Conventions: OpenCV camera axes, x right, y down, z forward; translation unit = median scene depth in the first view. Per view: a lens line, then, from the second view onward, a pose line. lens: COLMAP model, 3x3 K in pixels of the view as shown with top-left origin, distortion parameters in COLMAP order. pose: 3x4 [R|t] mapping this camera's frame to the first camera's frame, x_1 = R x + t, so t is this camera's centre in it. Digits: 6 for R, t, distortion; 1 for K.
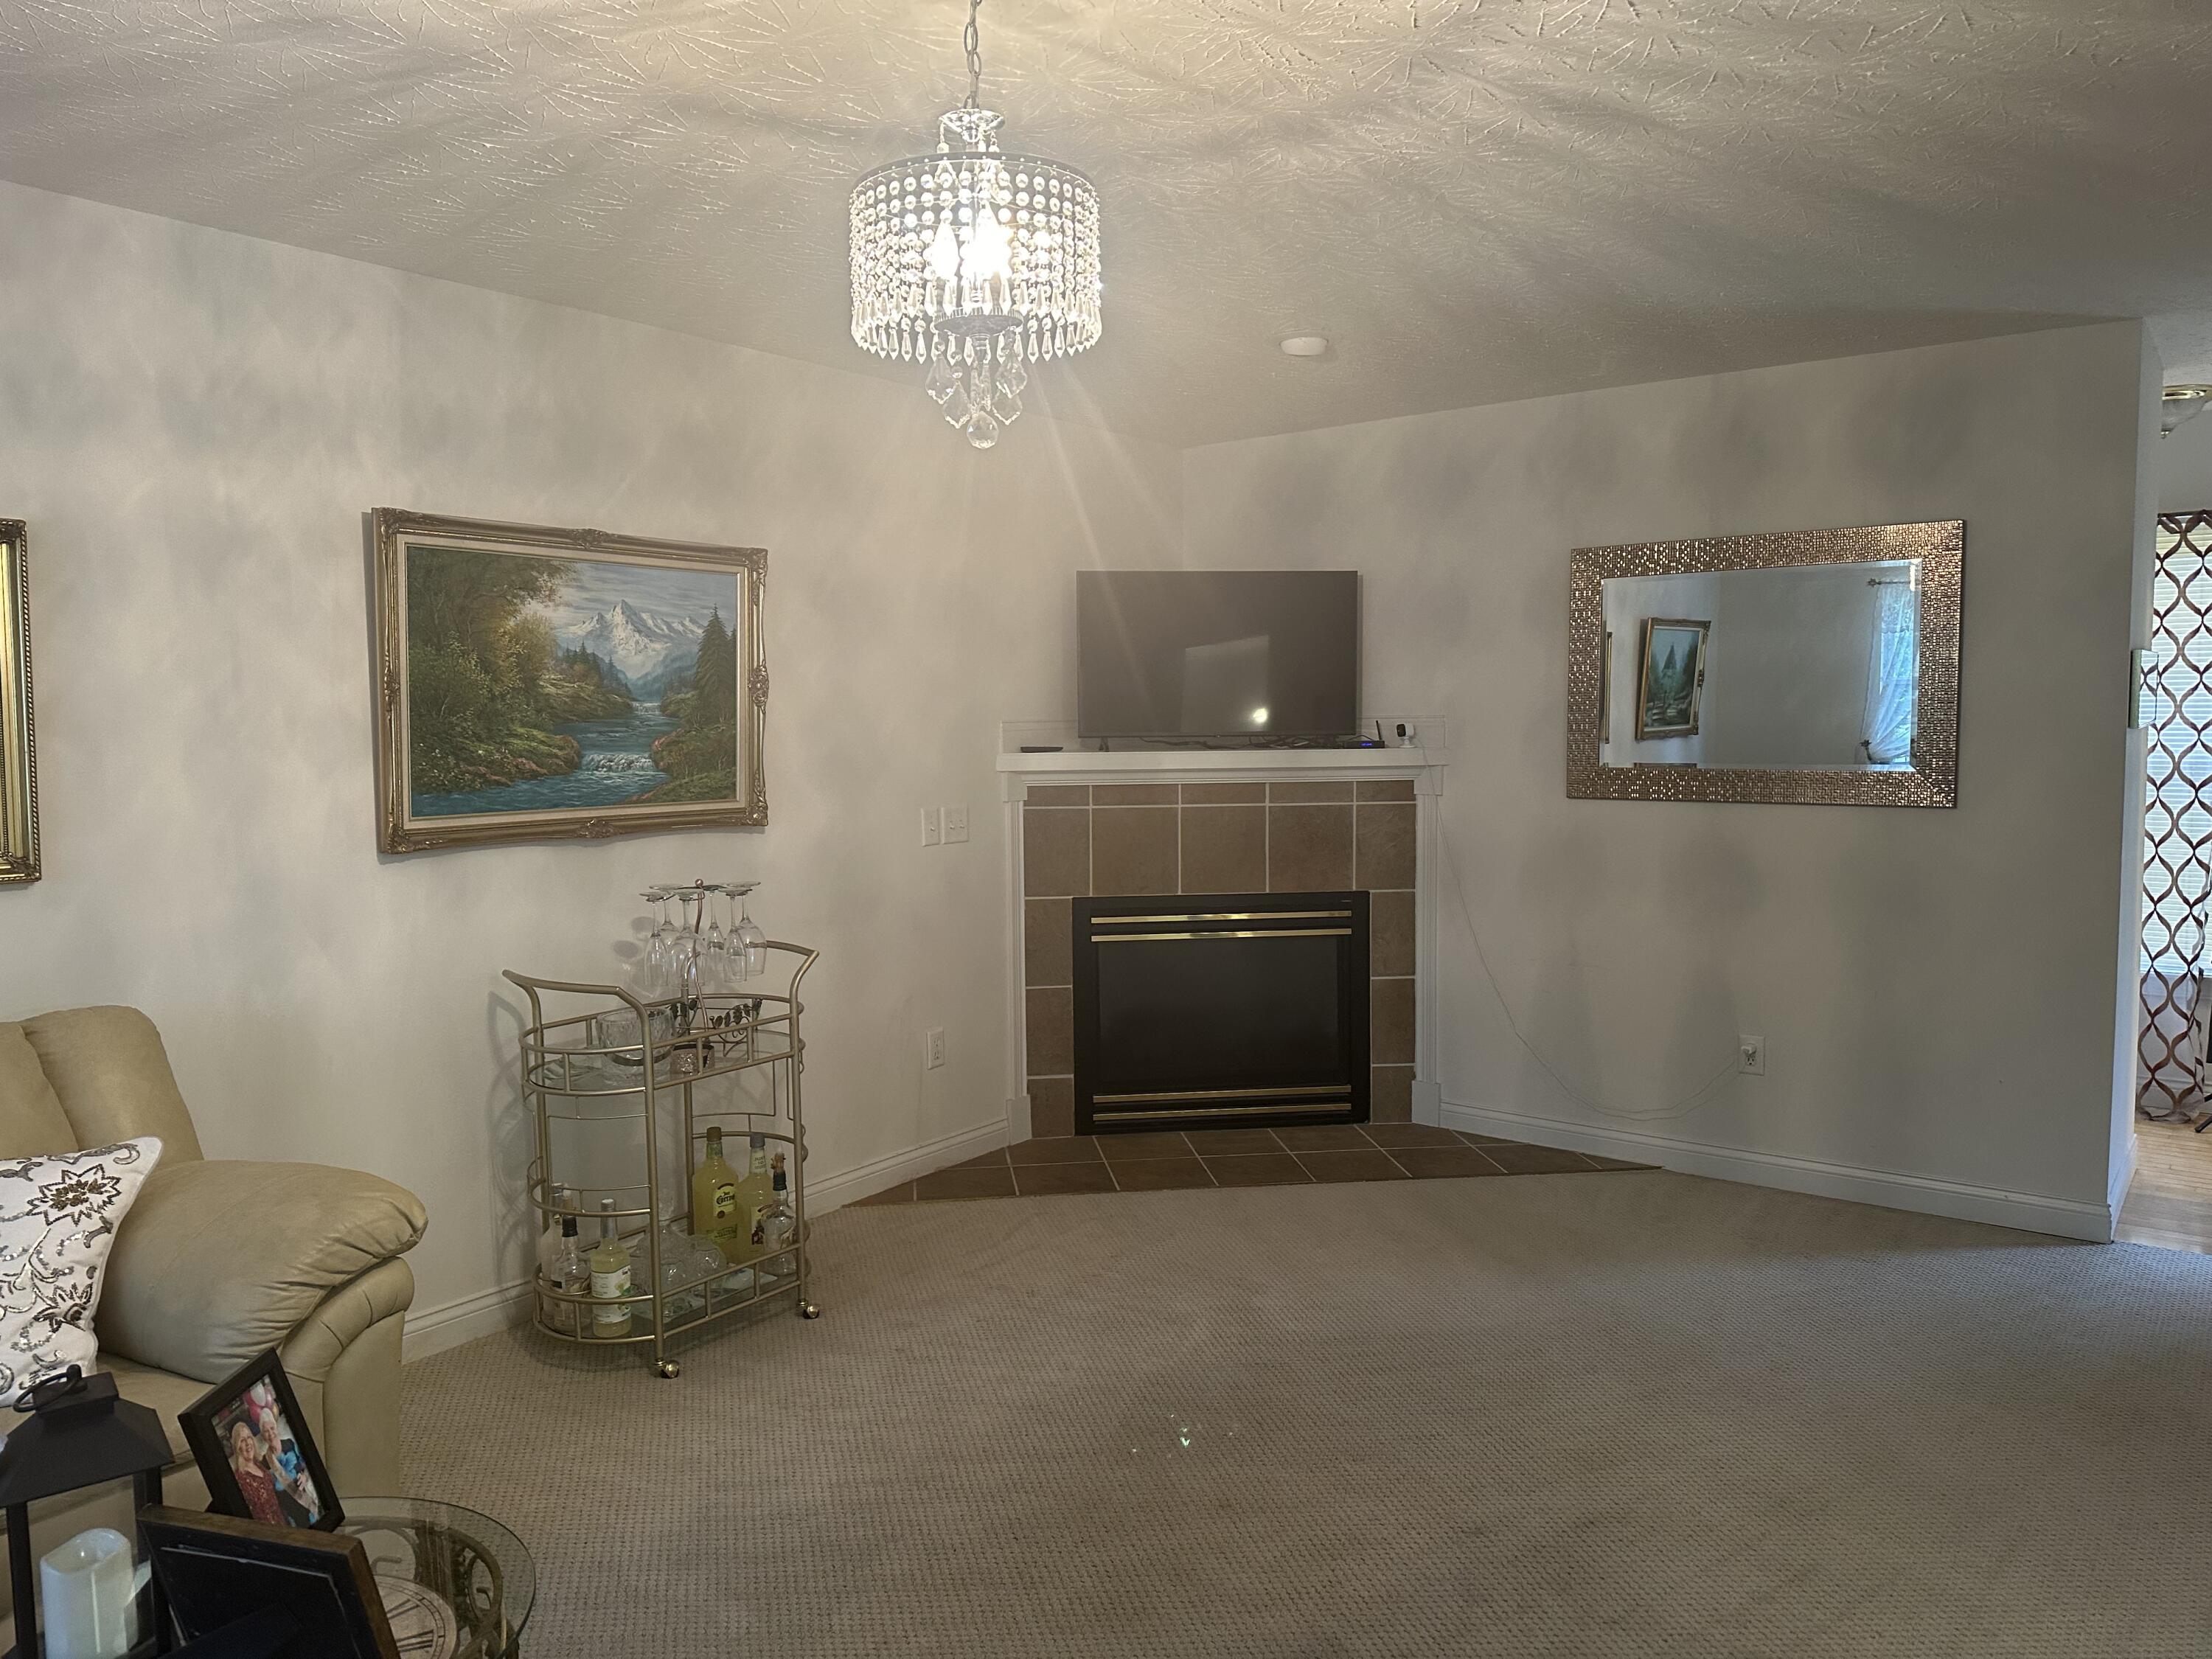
lens RADIAL K [[1535.7, 0, 1106.0], [0, 1535.7, 829.5], [0, 0, 1]] dist [0.104977, -0.181295]
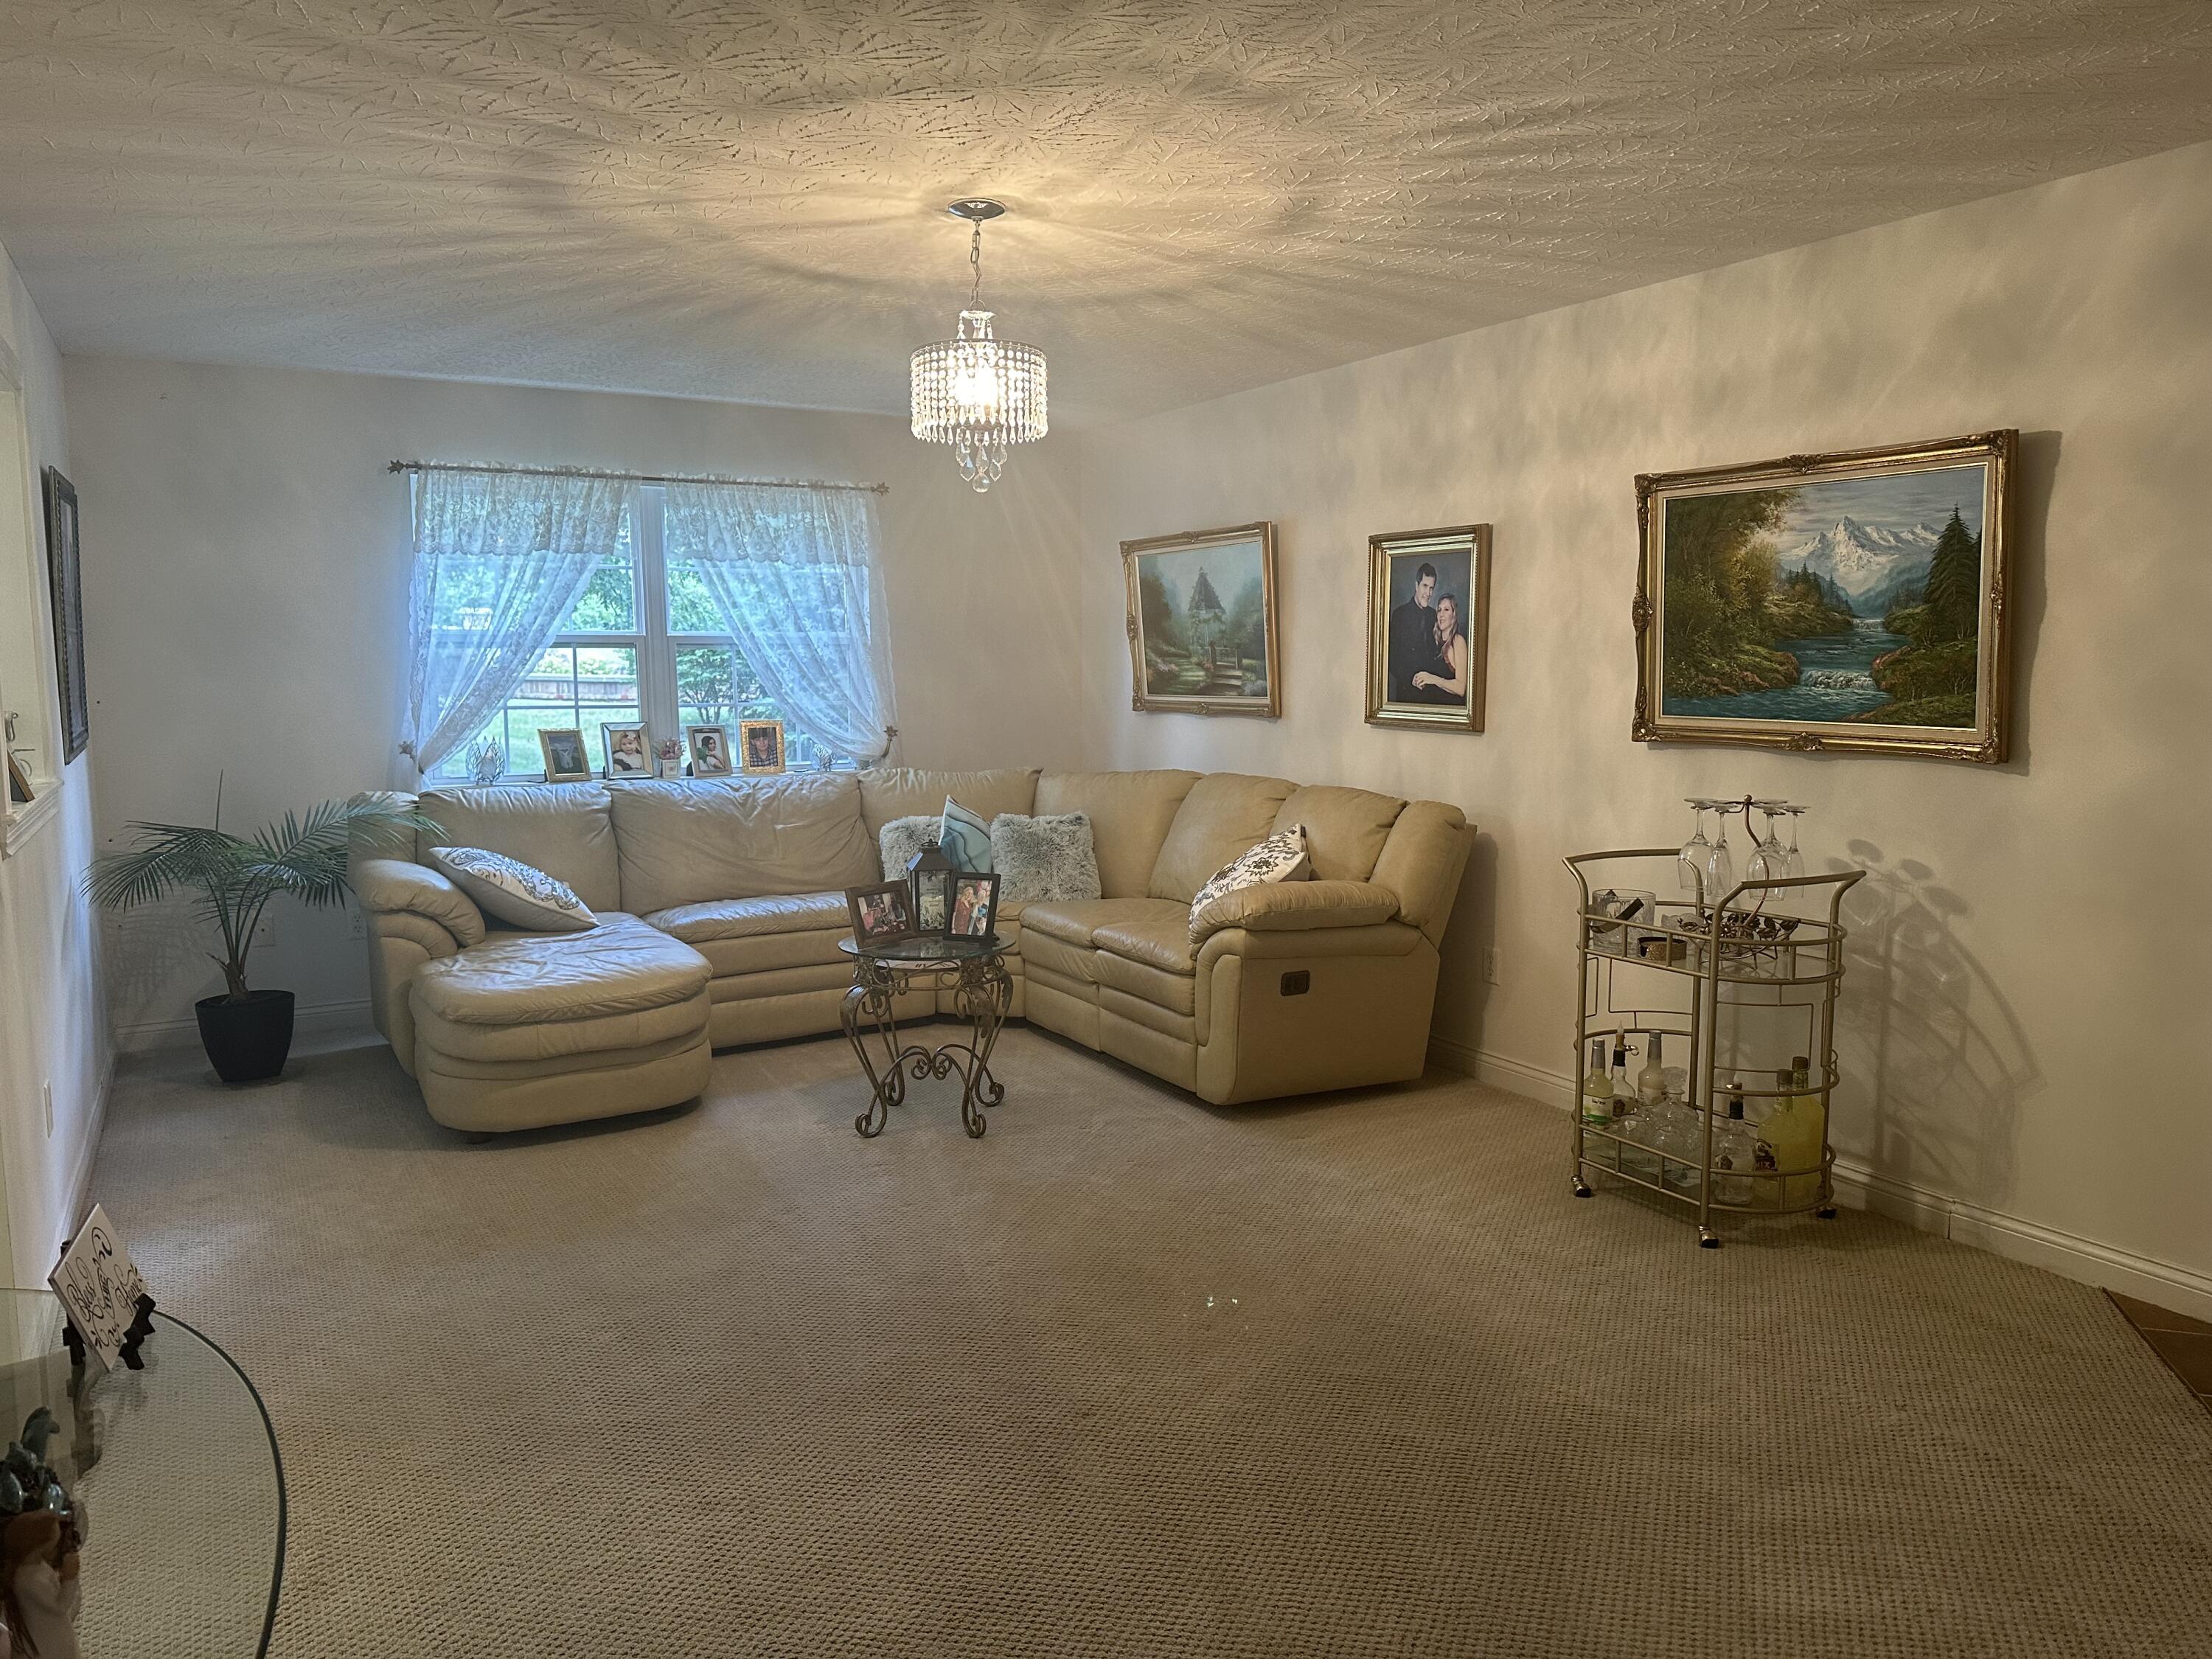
lens RADIAL K [[1553.1, 0, 1106.0], [0, 1553.1, 829.5], [0, 0, 1]] dist [0.002906, 0.000979]
pose [[-0.384210, 0.108958, -0.916794, 0.829206], [-0.067856, 0.986993, 0.145738, -0.064142], [0.920749, 0.118204, -0.371819, 0.980248]]
